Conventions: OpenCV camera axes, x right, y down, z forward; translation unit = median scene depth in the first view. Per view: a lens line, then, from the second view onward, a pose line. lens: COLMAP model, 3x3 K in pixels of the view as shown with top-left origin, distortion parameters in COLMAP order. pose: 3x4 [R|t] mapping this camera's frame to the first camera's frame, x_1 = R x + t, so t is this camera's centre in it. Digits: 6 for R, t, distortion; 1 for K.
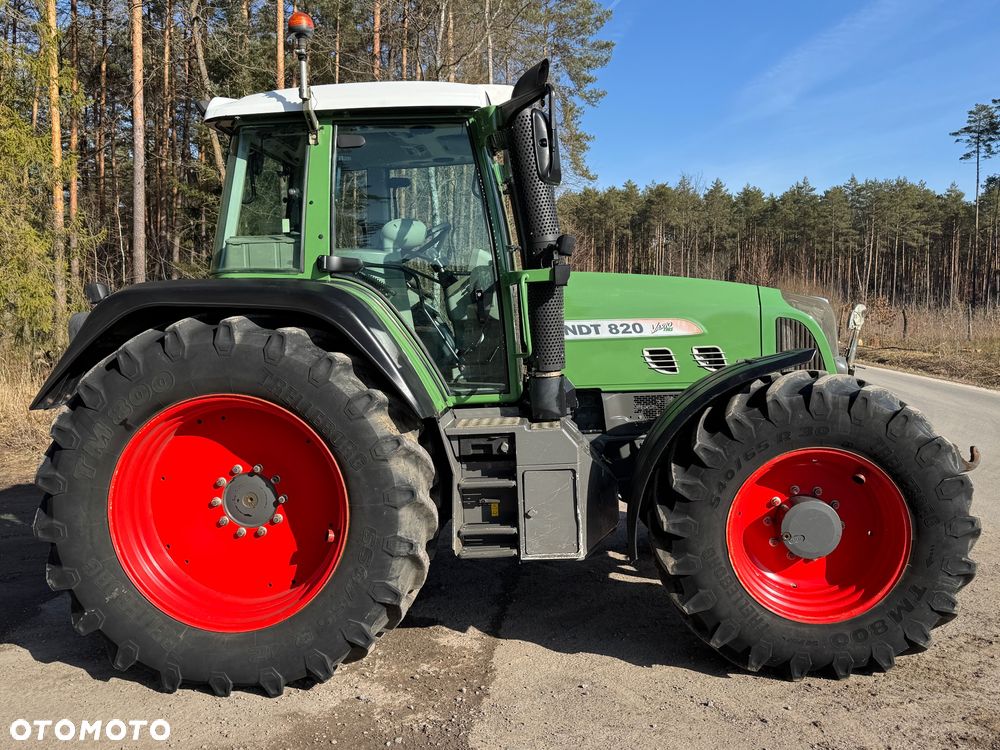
lens RADIAL K [[825.5, 0, 500.0], [0, 825.5, 375.0], [0, 0, 1]] dist [0.127691, -0.223567]
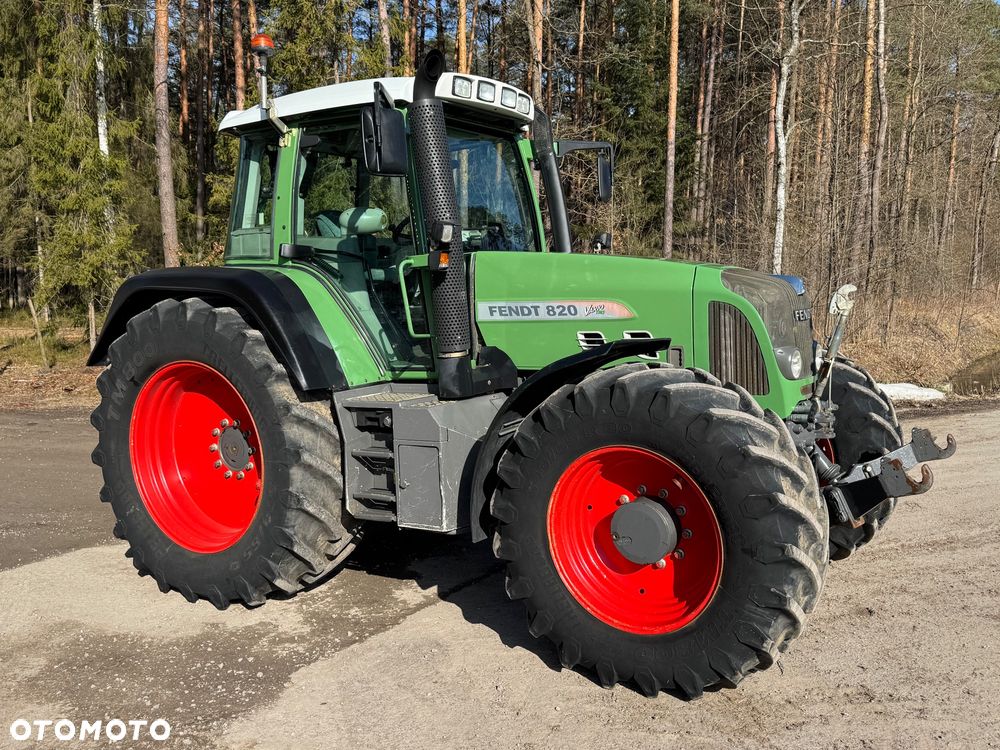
lens RADIAL K [[858.6, 0, 500.0], [0, 858.6, 375.0], [0, 0, 1]] dist [0.135546, -0.253694]
pose [[0.882921, 0.051670, -0.466670, 0.645090], [-0.030058, 0.998108, 0.053643, -0.037008], [0.468559, -0.033336, 0.882803, 0.076484]]
